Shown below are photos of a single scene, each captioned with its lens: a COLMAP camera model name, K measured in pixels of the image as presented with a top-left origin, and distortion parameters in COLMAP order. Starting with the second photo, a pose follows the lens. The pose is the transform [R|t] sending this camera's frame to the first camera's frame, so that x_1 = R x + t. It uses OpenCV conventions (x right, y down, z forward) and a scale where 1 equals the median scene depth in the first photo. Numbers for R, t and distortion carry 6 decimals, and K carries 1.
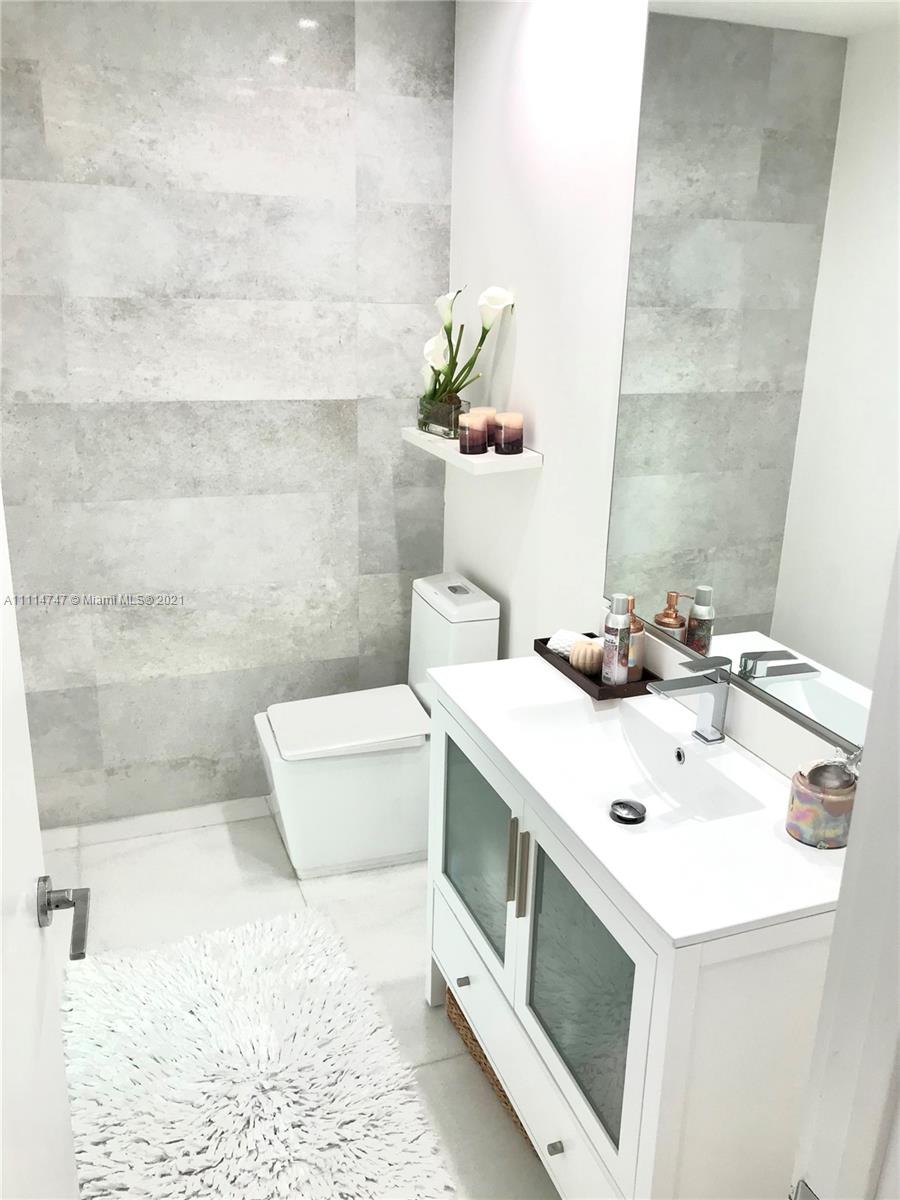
lens RADIAL K [[987.6, 0, 448.0], [0, 987.6, 595.7], [0, 0, 1]] dist [0.068828, -0.114678]
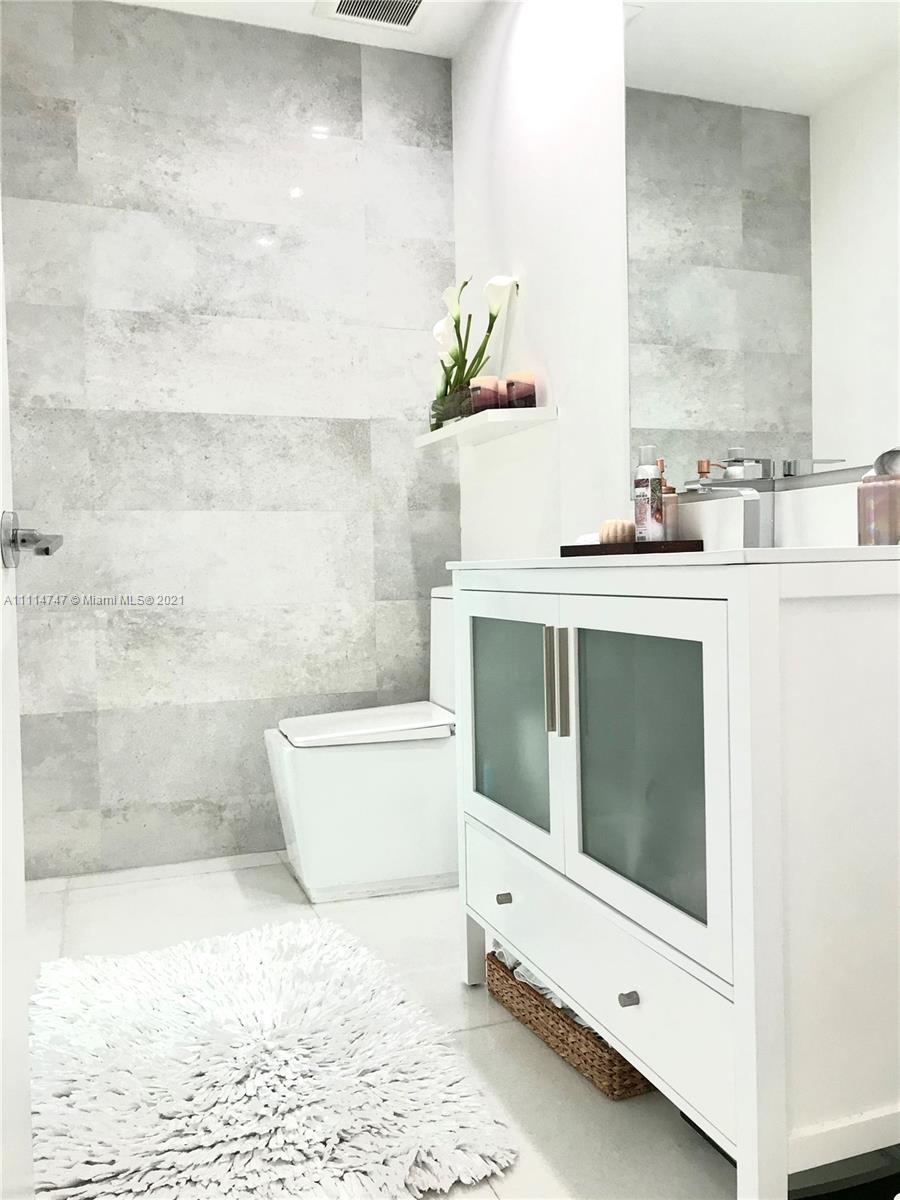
lens RADIAL K [[987.6, 0, 448.4], [0, 987.6, 610.1], [0, 0, 1]] dist [0.068828, -0.114678]
pose [[0.998905, -0.044775, -0.013585, -0.007055], [0.039327, 0.960715, -0.274735, 0.280466], [0.025352, 0.273900, 0.961424, 0.088343]]
